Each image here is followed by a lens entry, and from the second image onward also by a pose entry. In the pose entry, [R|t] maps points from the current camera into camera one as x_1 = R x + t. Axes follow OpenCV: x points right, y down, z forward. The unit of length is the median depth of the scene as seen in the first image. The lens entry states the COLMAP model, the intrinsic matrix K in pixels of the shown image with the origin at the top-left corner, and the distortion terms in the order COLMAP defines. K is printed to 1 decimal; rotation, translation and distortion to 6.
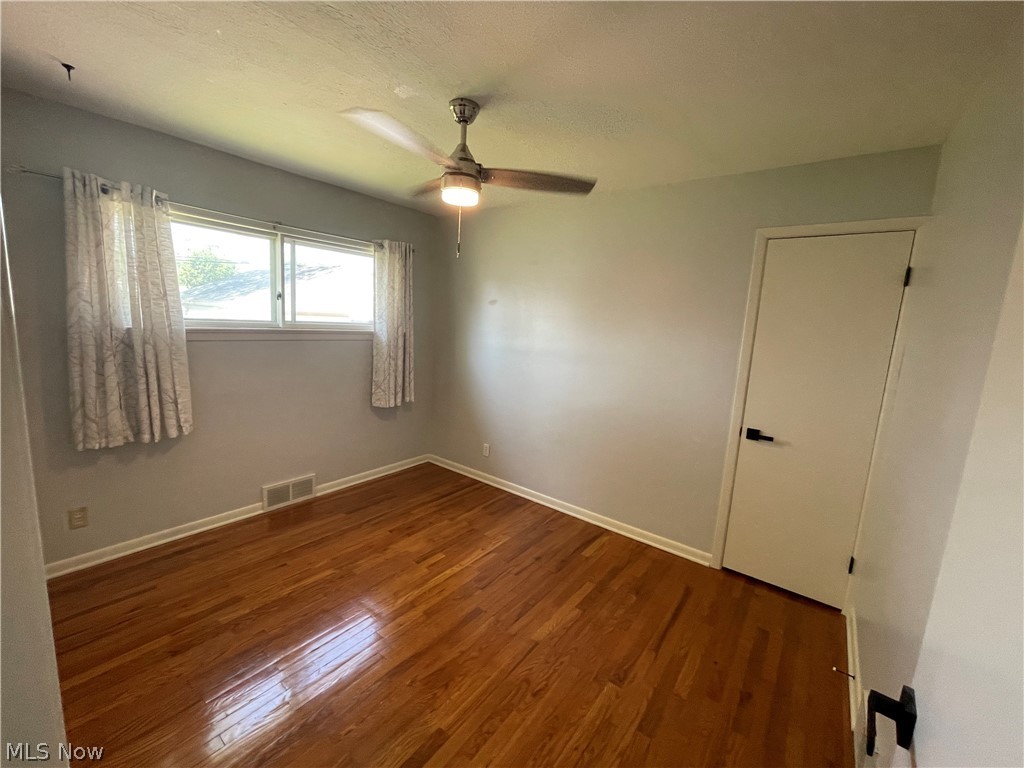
lens RADIAL K [[415.2, 0, 511.1], [0, 415.2, 382.8], [0, 0, 1]] dist [-0.001458, -0.000015]
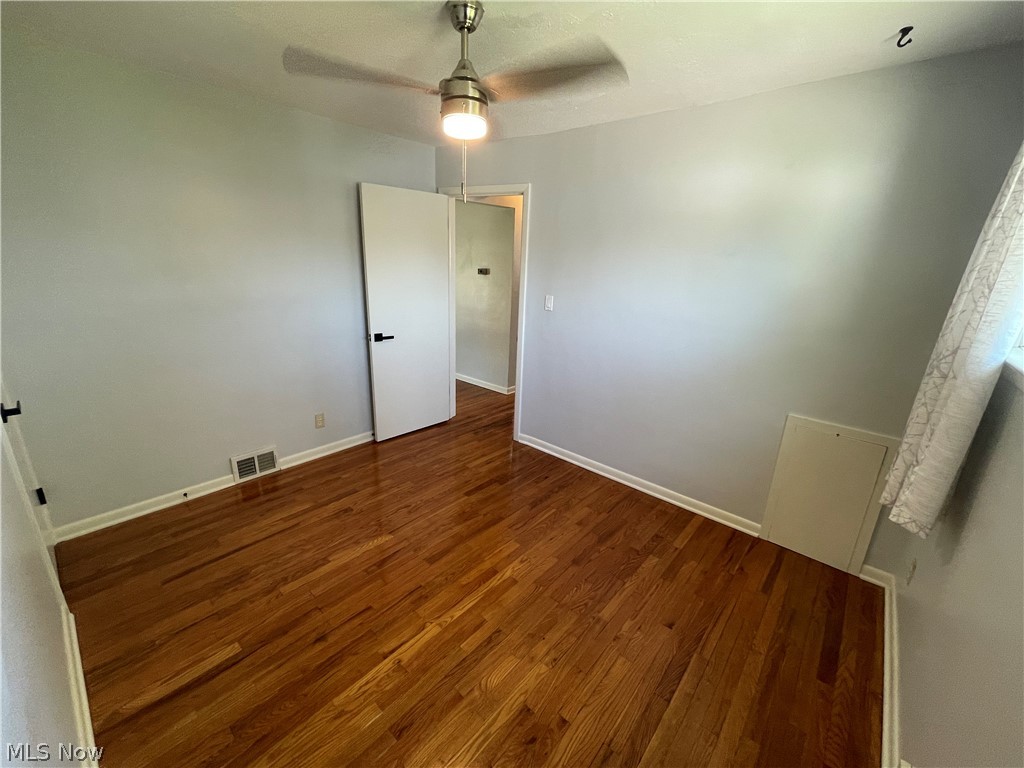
lens RADIAL K [[415.2, 0, 511.8], [0, 415.2, 385.4], [0, 0, 1]] dist [-0.001458, -0.000015]
pose [[-0.993376, -0.109174, 0.035840, -0.248131], [-0.082326, 0.893801, 0.440842, -0.285857], [-0.080162, 0.434971, -0.896869, 1.593156]]
